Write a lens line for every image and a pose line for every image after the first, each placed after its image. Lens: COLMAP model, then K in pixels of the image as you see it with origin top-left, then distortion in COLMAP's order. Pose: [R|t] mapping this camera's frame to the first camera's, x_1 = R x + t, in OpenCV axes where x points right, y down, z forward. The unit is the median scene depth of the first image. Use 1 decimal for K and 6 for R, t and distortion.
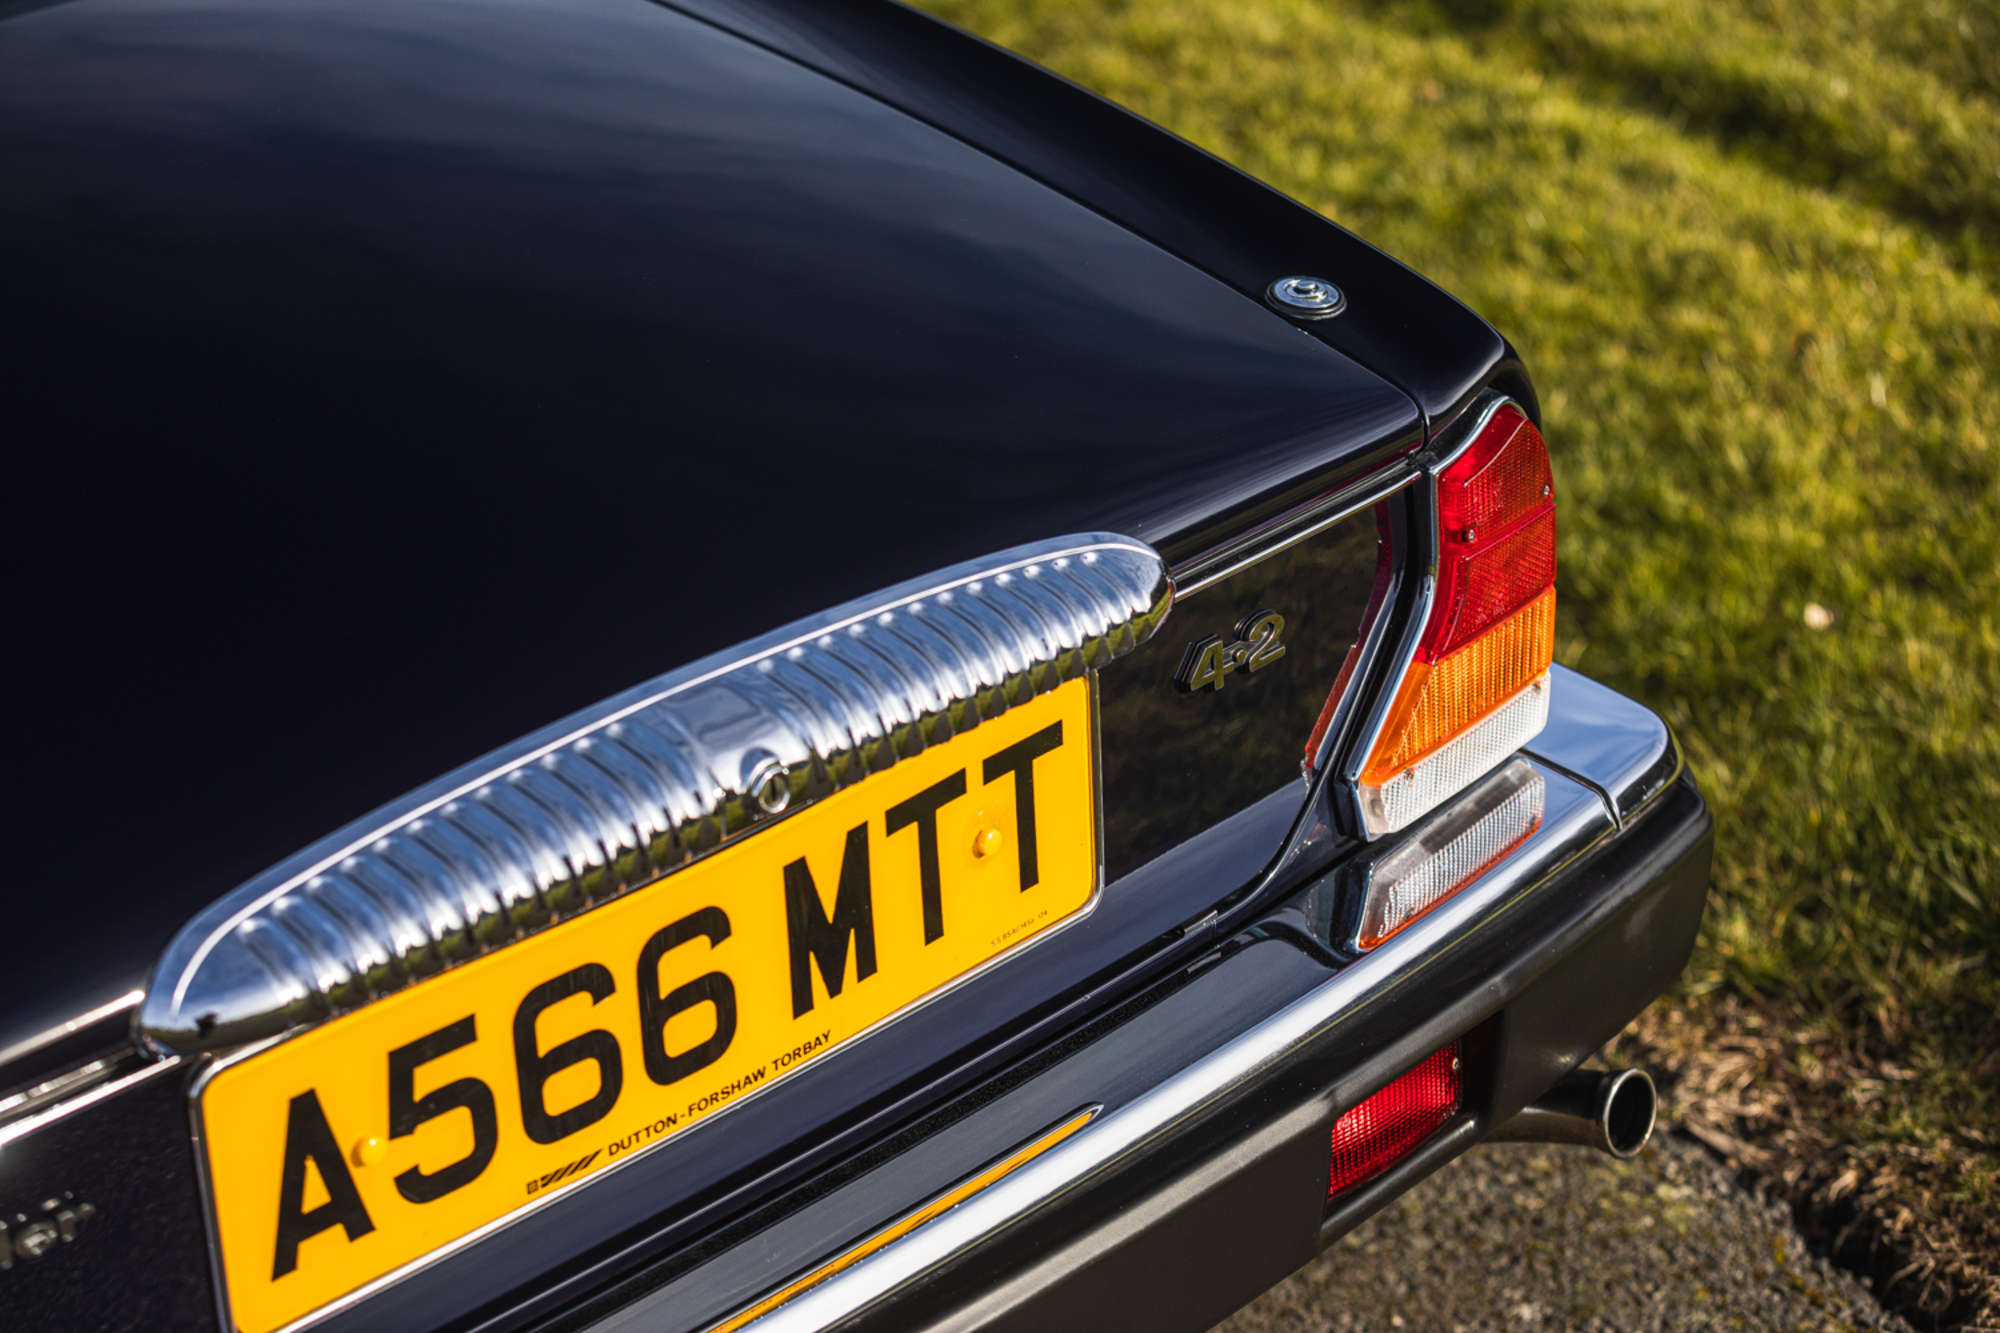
lens RADIAL K [[4159.6, 0, 1000.0], [0, 4159.6, 666.5], [0, 0, 1]] dist [-0.265671, 0.007492]
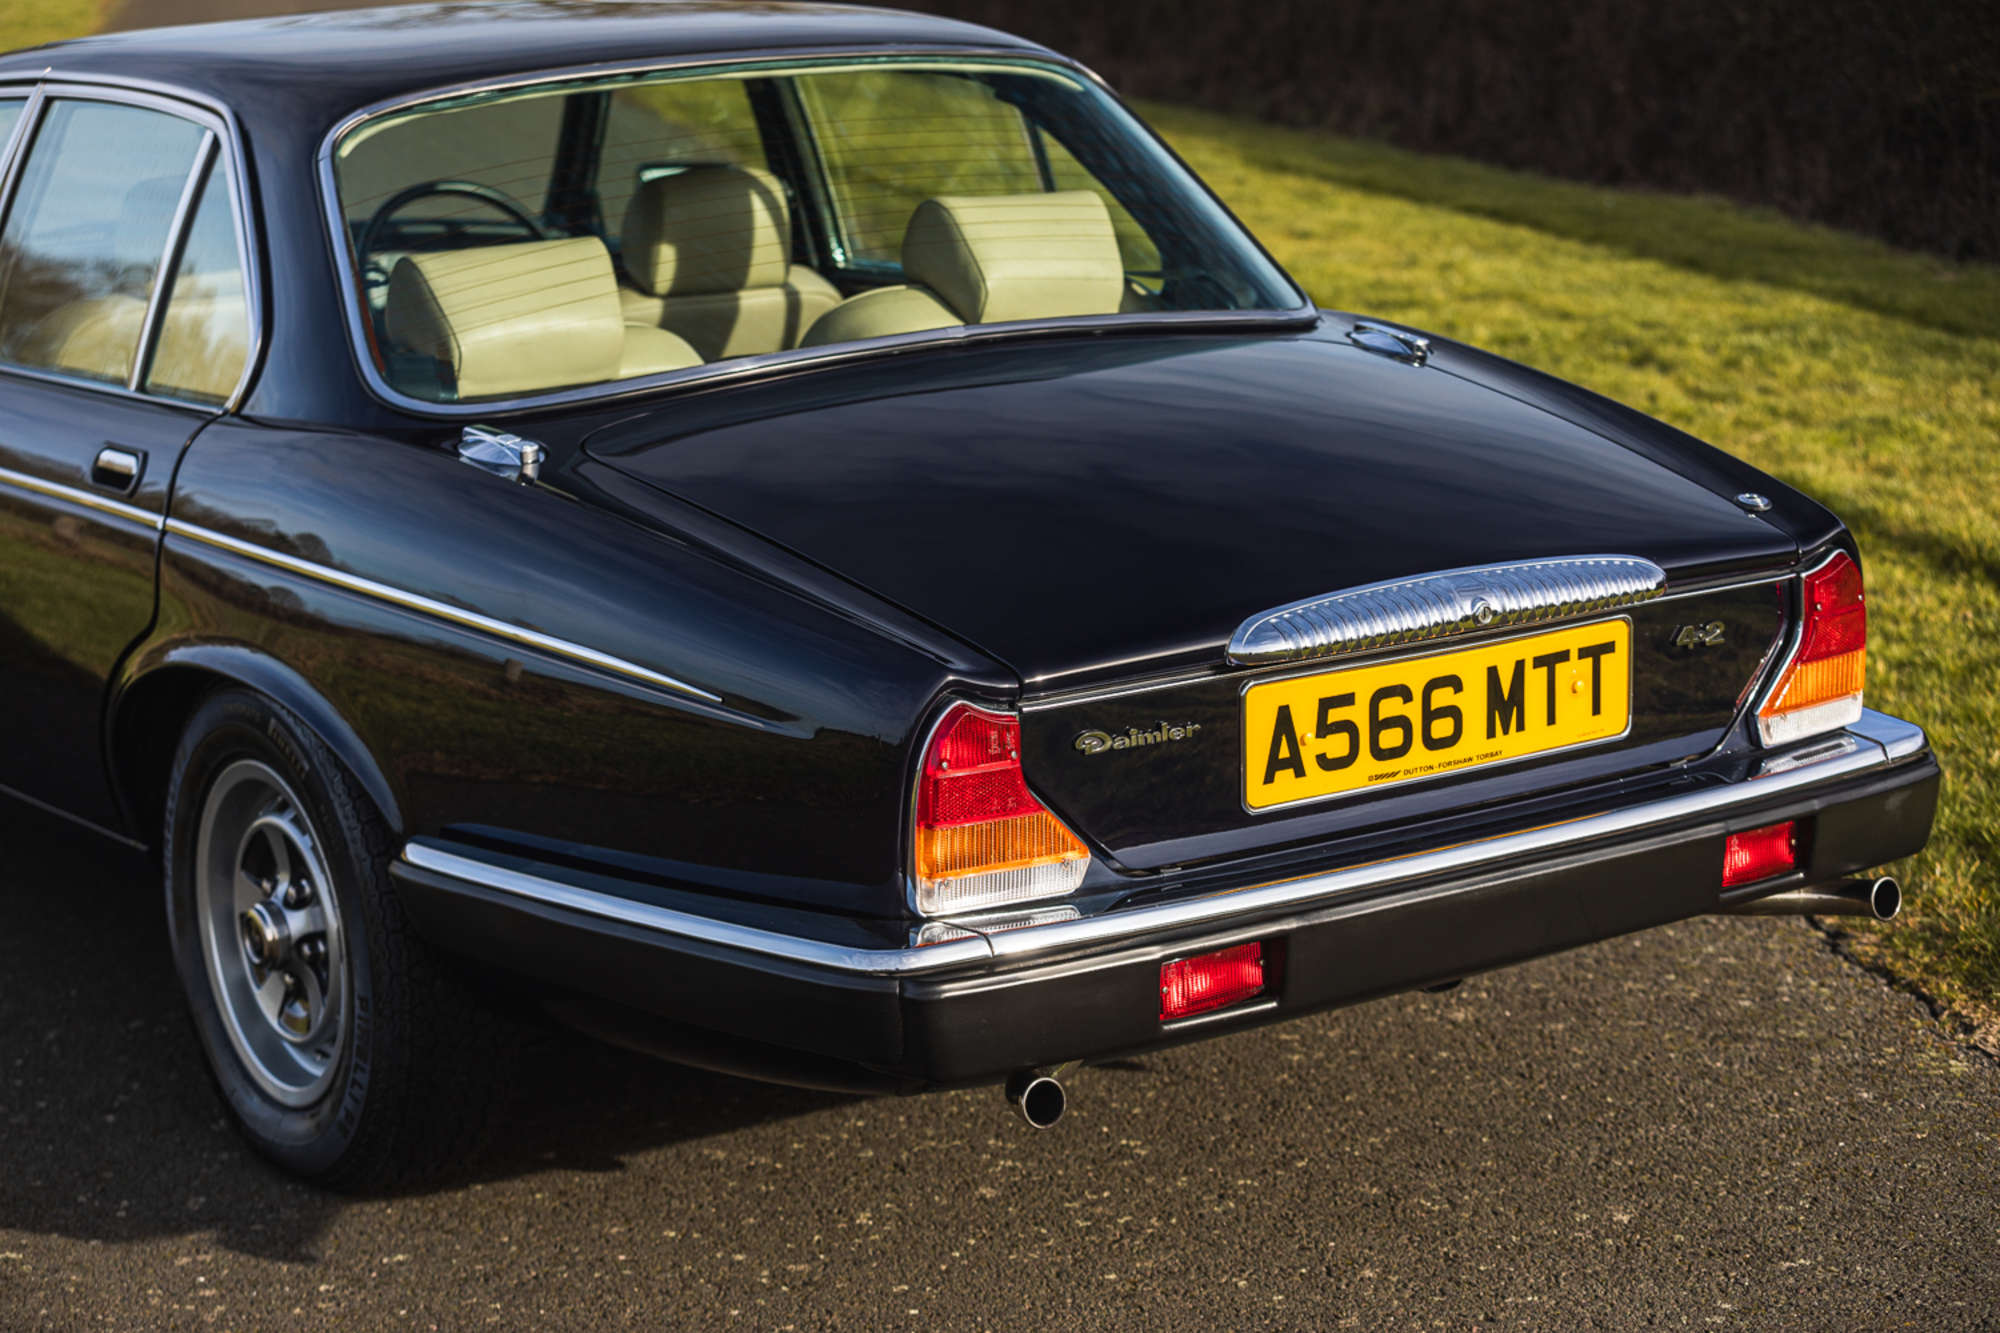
lens RADIAL K [[4108.5, 0, 1000.0], [0, 4108.5, 666.5], [0, 0, 1]] dist [-0.400806, 0.328429]
pose [[0.978955, 0.059390, -0.195241, 0.127283], [-0.096238, 0.978006, -0.185049, 0.495003], [0.179957, 0.199945, 0.963139, -1.255475]]
